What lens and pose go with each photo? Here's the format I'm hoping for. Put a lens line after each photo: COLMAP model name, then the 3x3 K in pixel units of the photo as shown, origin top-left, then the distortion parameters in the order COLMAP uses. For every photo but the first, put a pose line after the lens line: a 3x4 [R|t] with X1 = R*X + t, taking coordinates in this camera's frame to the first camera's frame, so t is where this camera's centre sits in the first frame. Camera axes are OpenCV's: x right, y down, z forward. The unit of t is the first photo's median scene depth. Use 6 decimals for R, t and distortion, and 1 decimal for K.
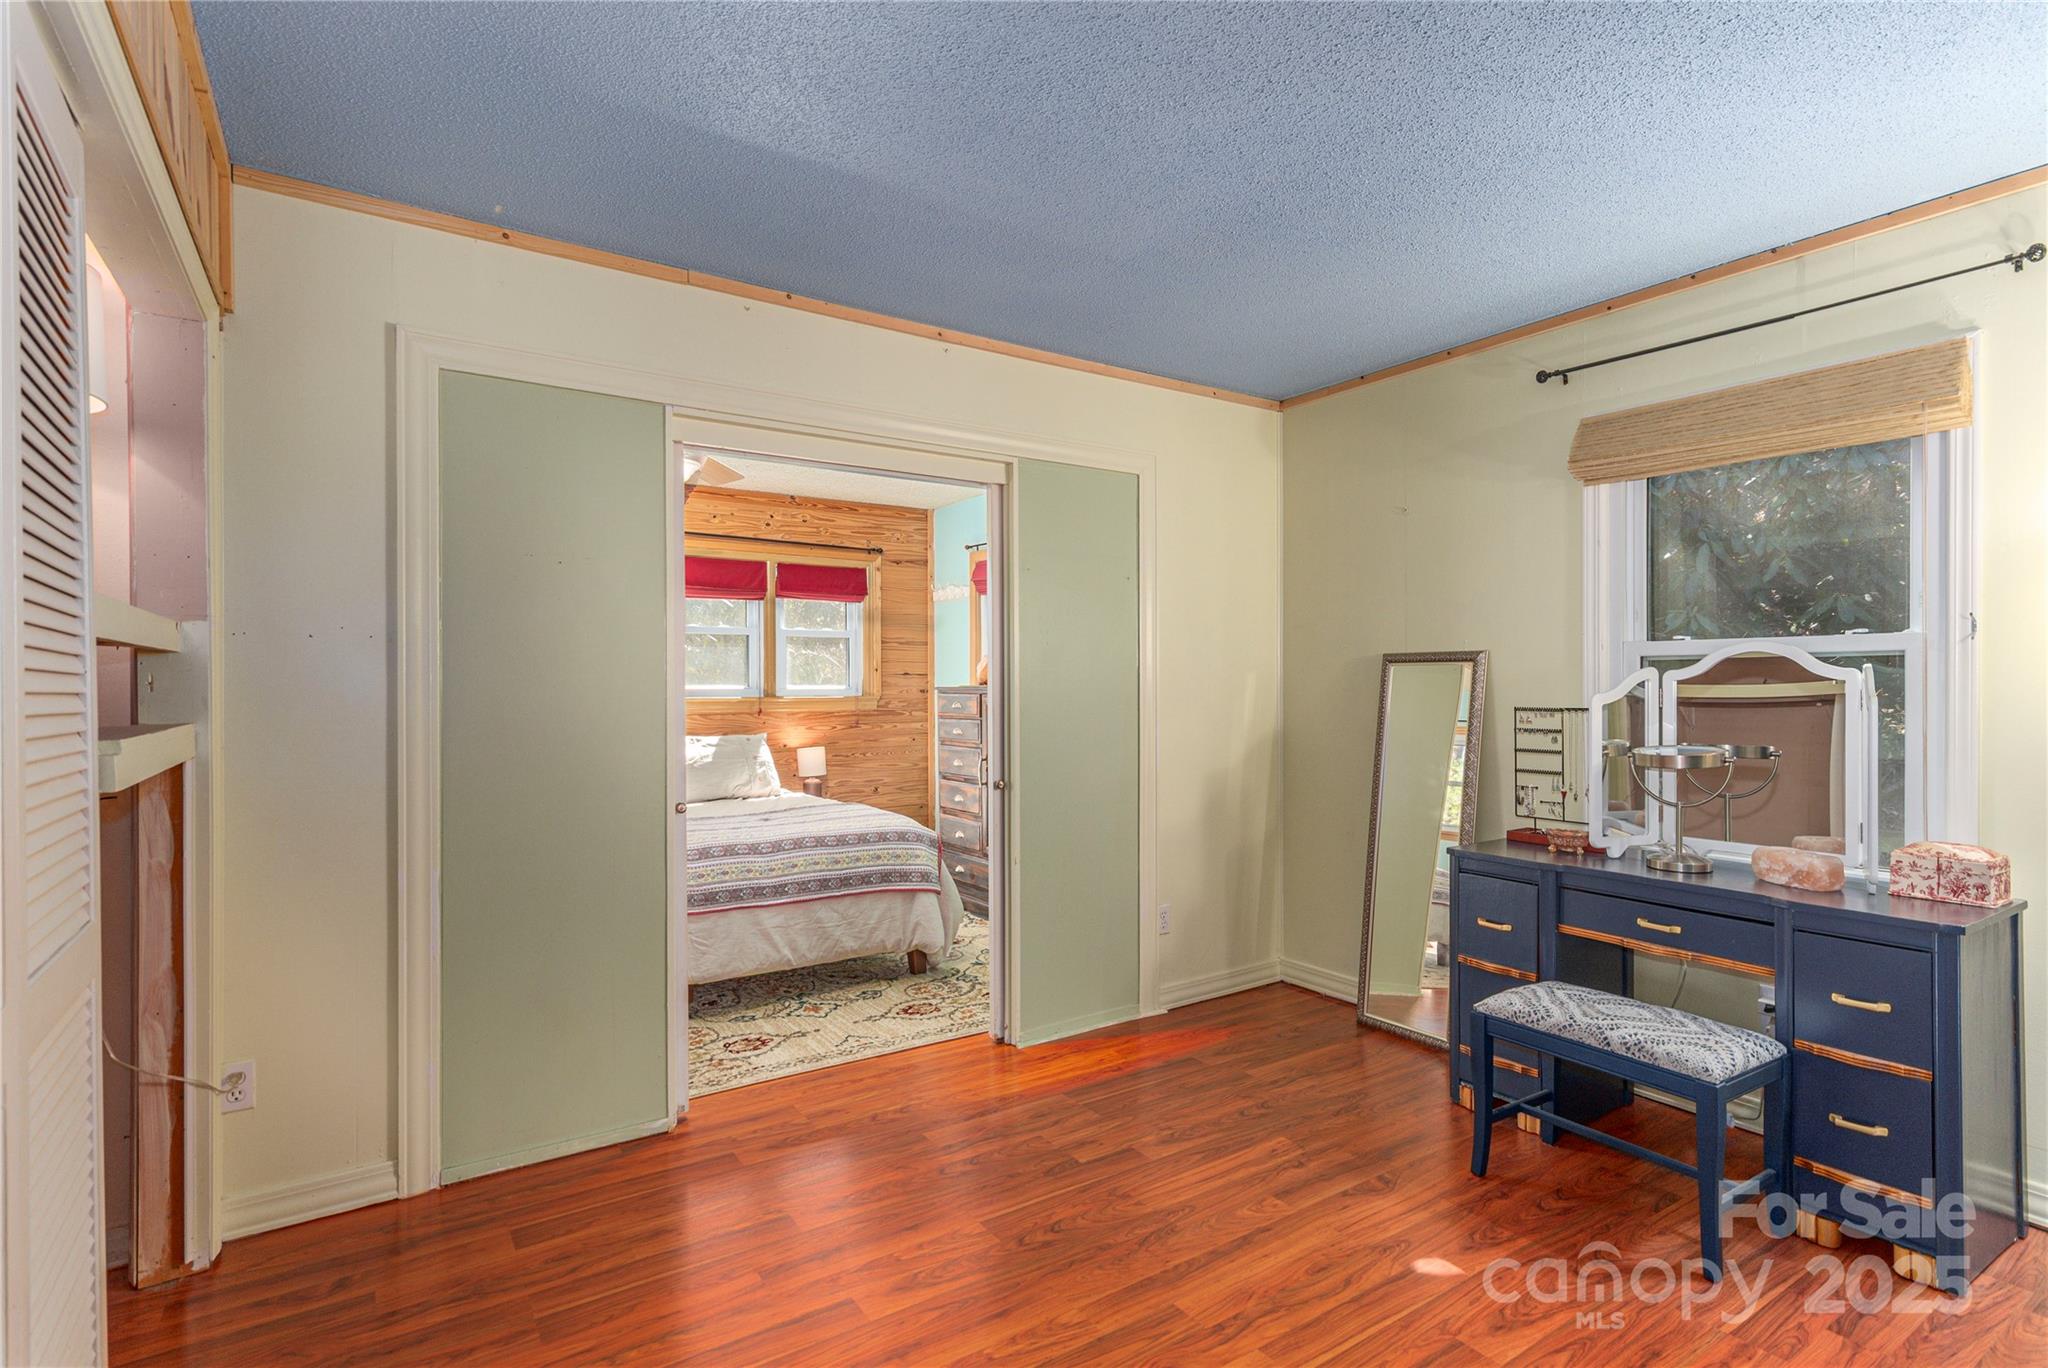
lens RADIAL K [[1006.6, 0, 1028.9], [0, 1006.6, 682.7], [0, 0, 1]] dist [0.011499, 0.000282]
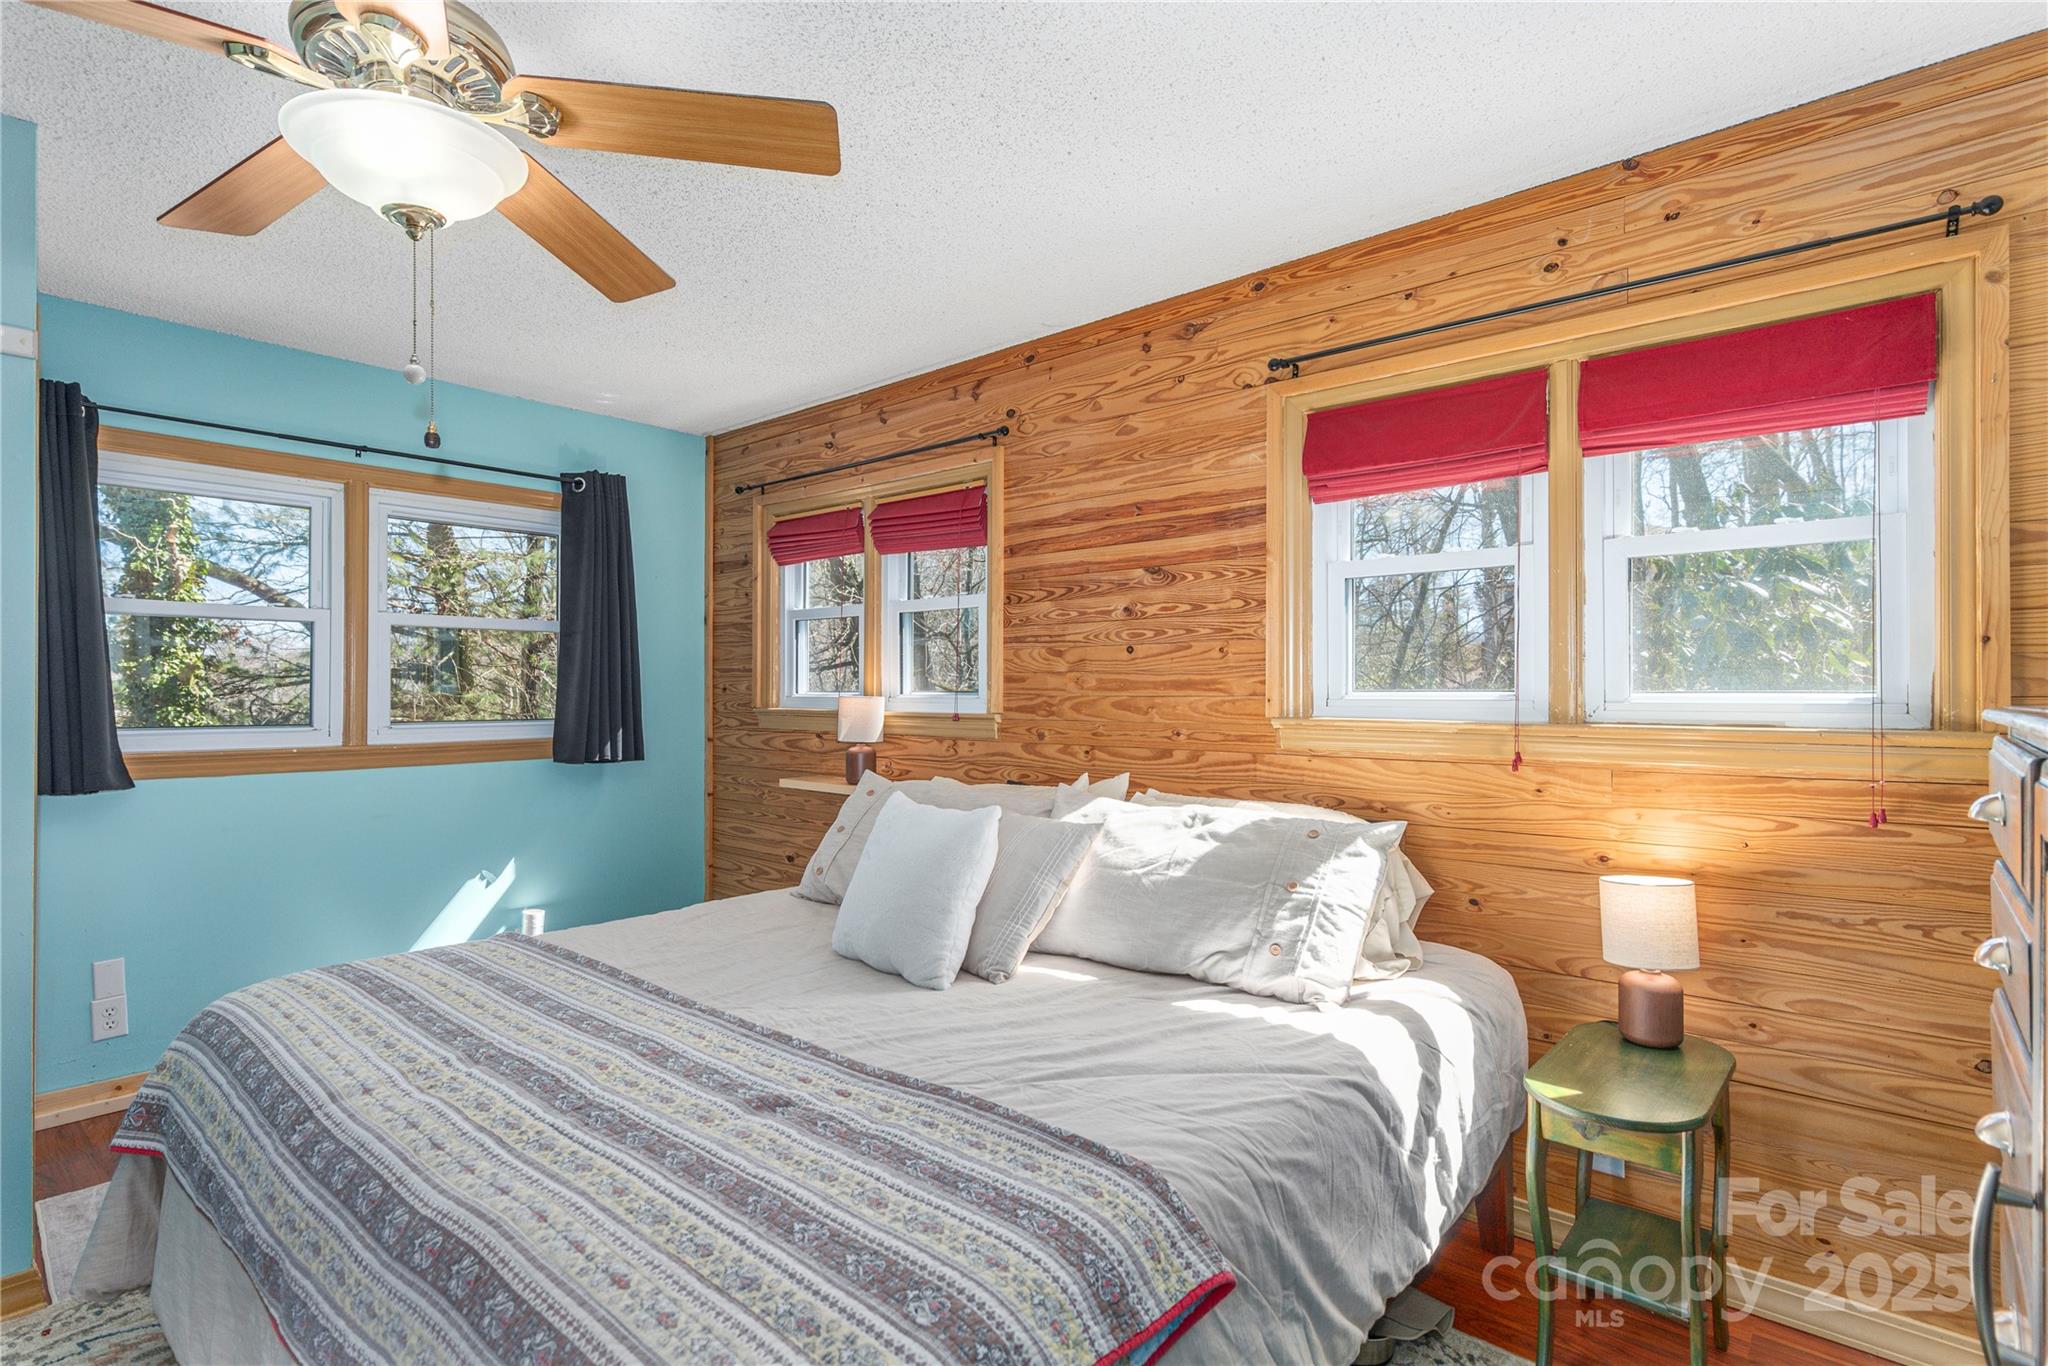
lens RADIAL K [[1006.6, 0, 1017.2], [0, 1006.6, 685.2], [0, 0, 1]] dist [0.011499, 0.000282]
pose [[0.251670, -0.001461, -0.967812, 0.056305], [0.002985, 0.999995, -0.000734, -0.000625], [0.967809, -0.002704, 0.251673, 0.705220]]
